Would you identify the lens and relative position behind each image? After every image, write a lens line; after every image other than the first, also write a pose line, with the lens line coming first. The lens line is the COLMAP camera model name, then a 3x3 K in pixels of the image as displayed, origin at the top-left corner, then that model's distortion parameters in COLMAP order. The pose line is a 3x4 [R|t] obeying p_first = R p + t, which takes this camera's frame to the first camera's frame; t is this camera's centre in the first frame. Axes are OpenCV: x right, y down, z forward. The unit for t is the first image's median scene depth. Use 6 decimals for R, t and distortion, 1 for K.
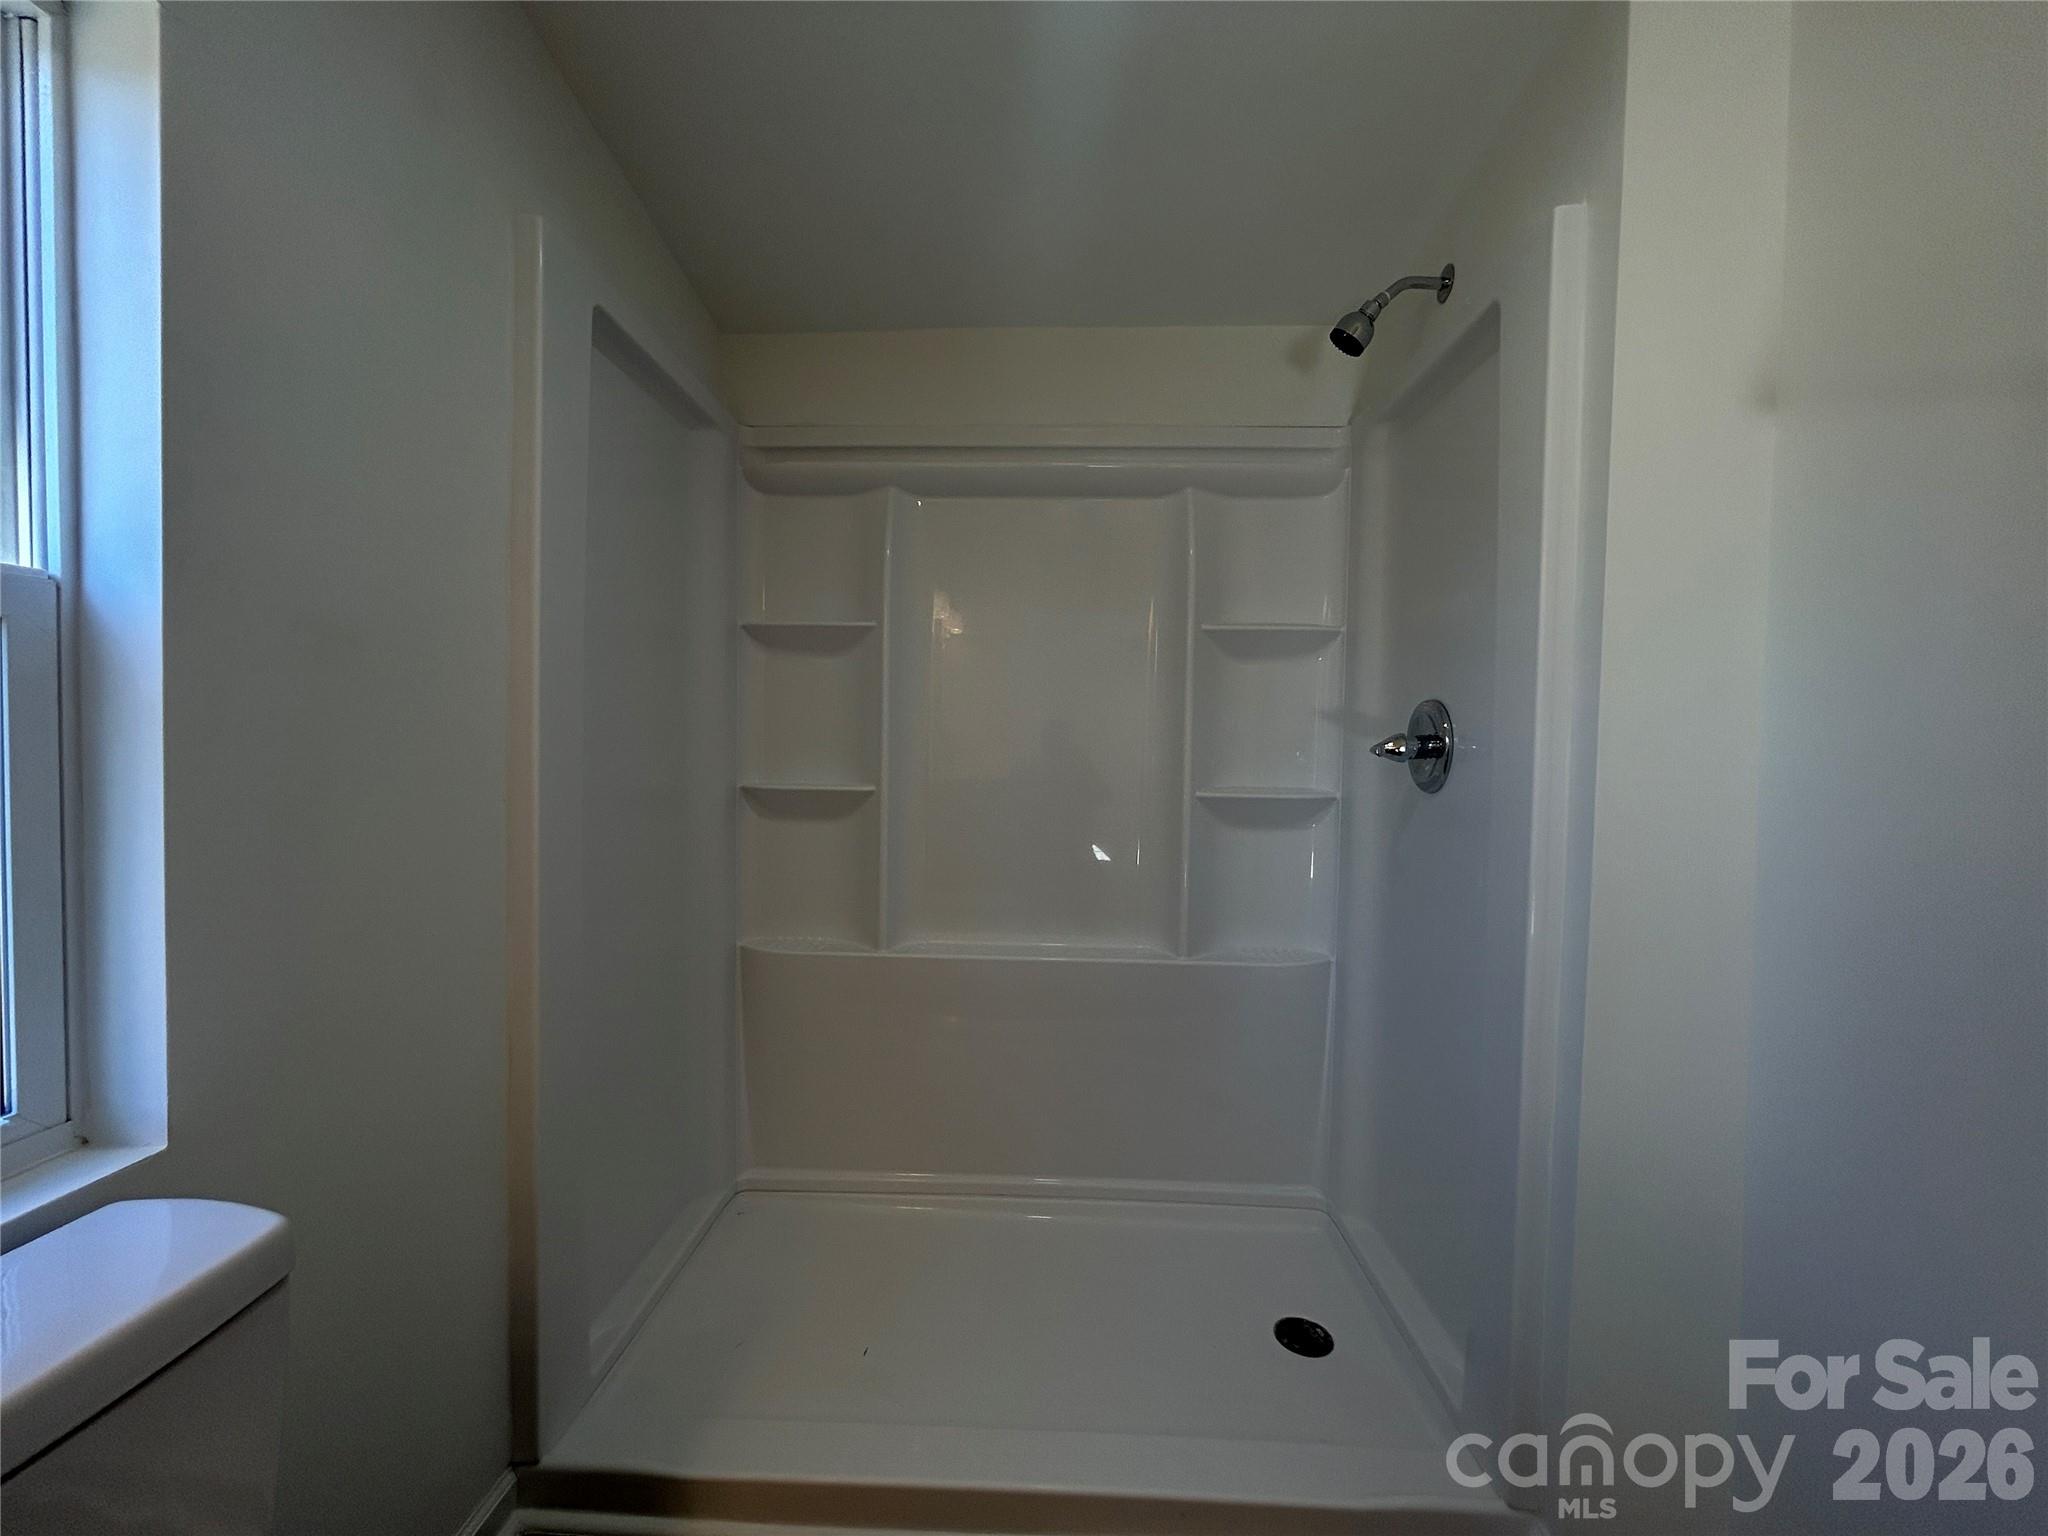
lens RADIAL K [[829.7, 0, 1028.3], [0, 829.7, 775.0], [0, 0, 1]] dist [-0.000600, 0.000197]
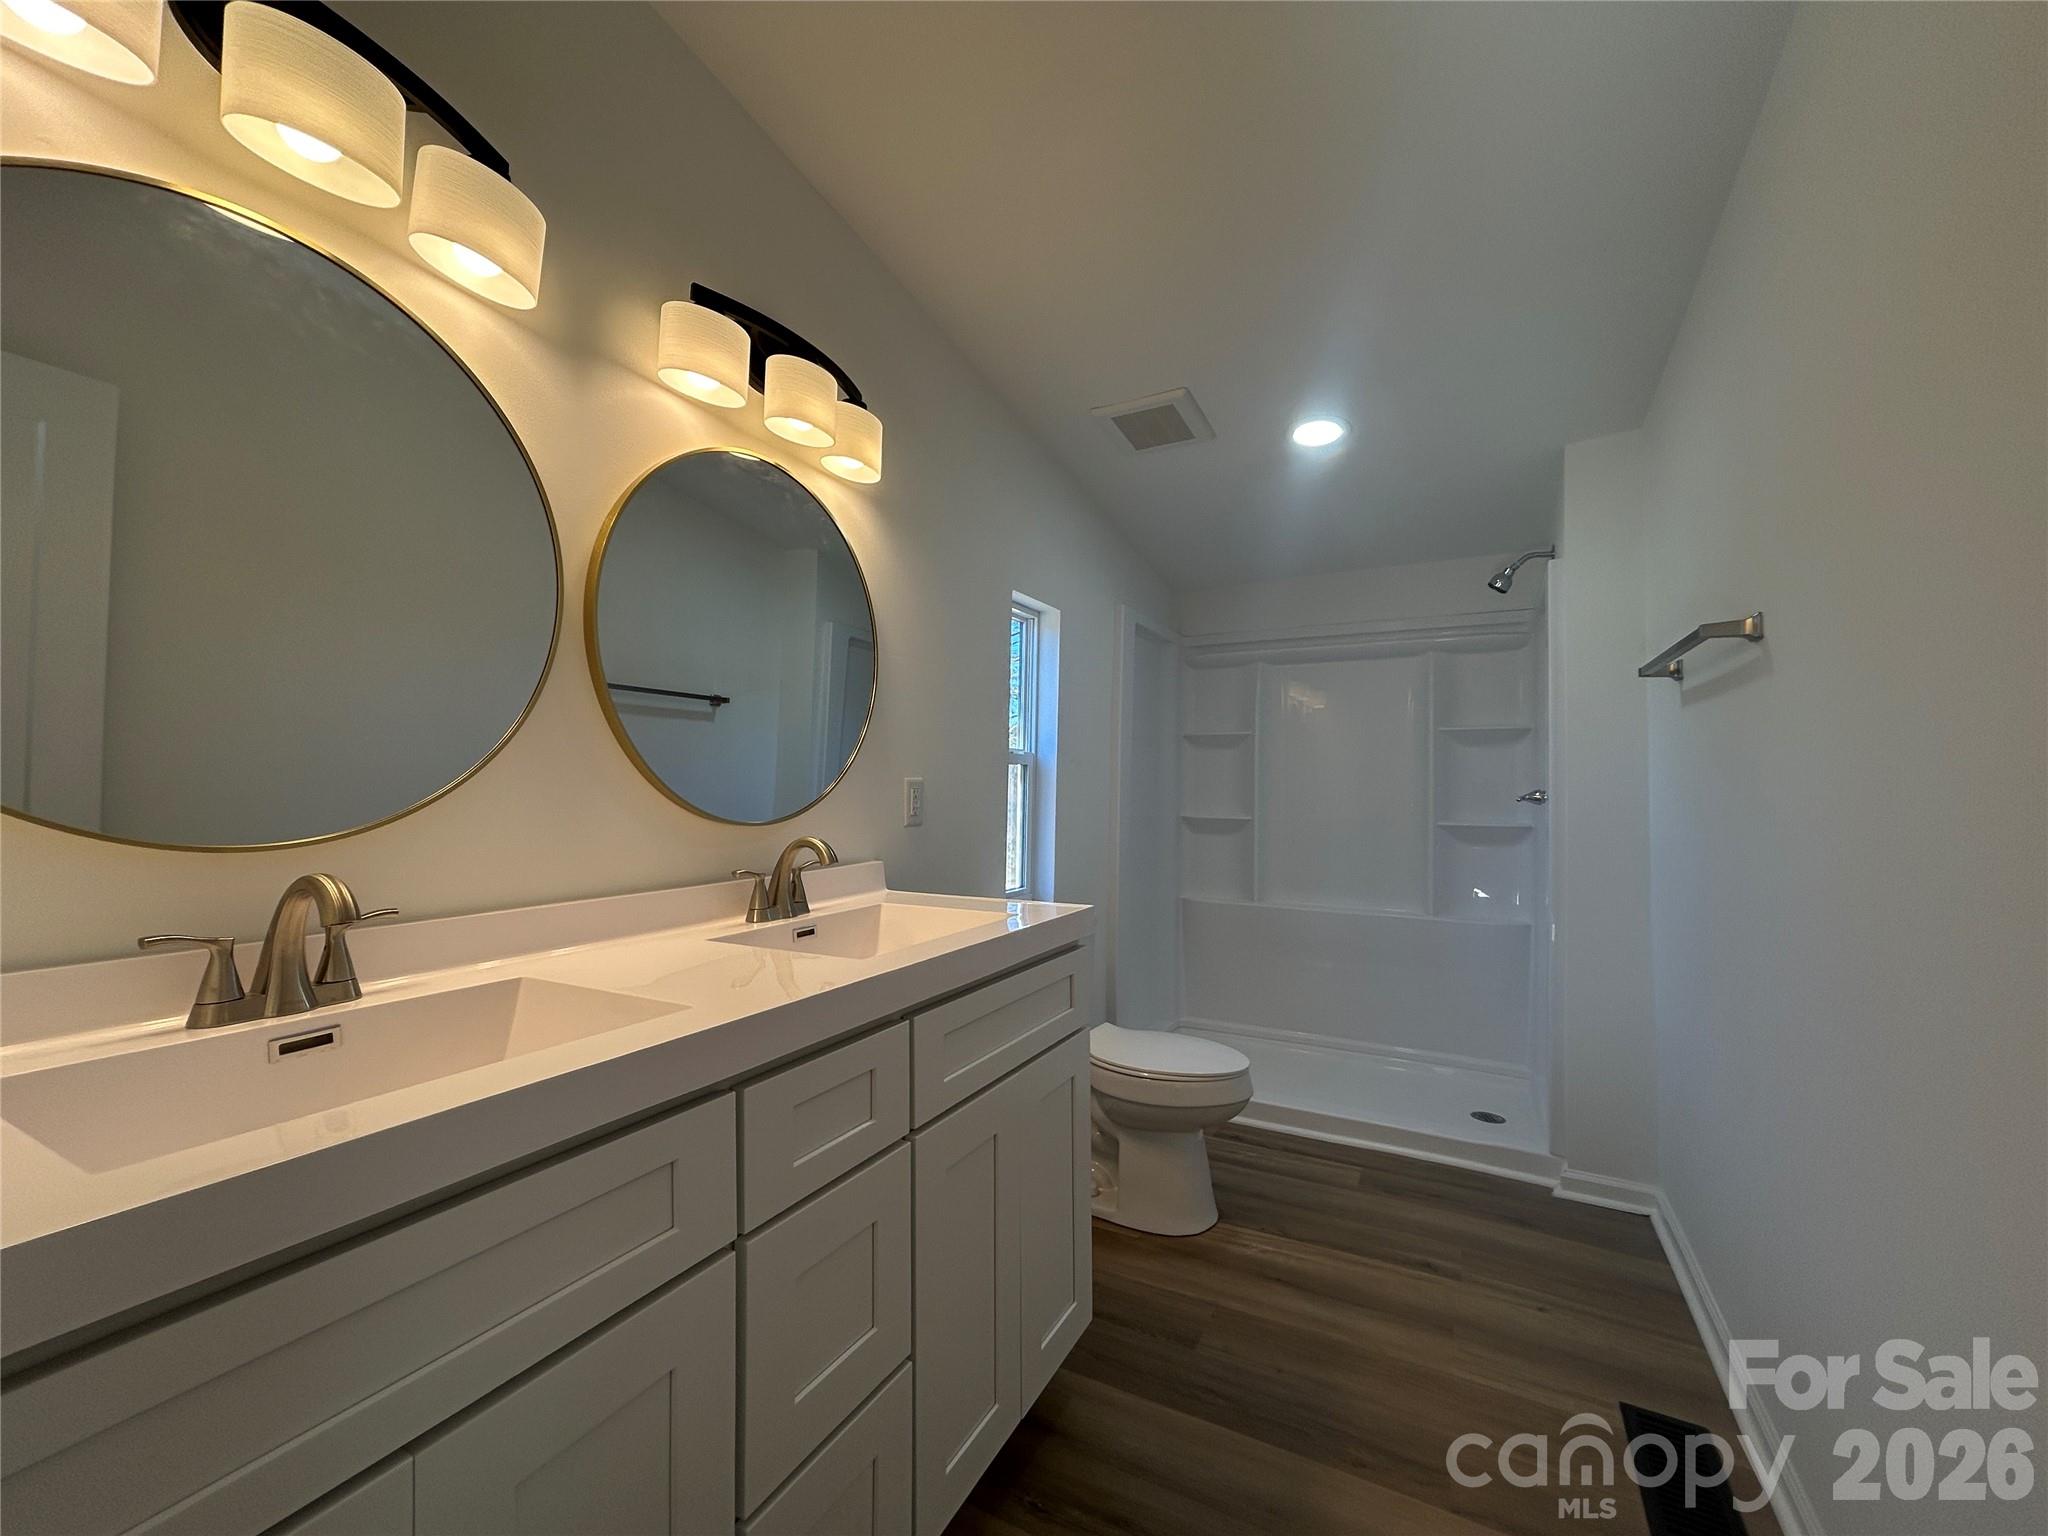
lens RADIAL K [[829.7, 0, 1019.1], [0, 829.7, 770.3], [0, 0, 1]] dist [-0.000600, 0.000197]
pose [[0.890527, -0.014551, -0.454698, 0.209576], [-0.013462, 0.998208, -0.058311, 0.025088], [0.454731, 0.058049, 0.888735, -0.951576]]
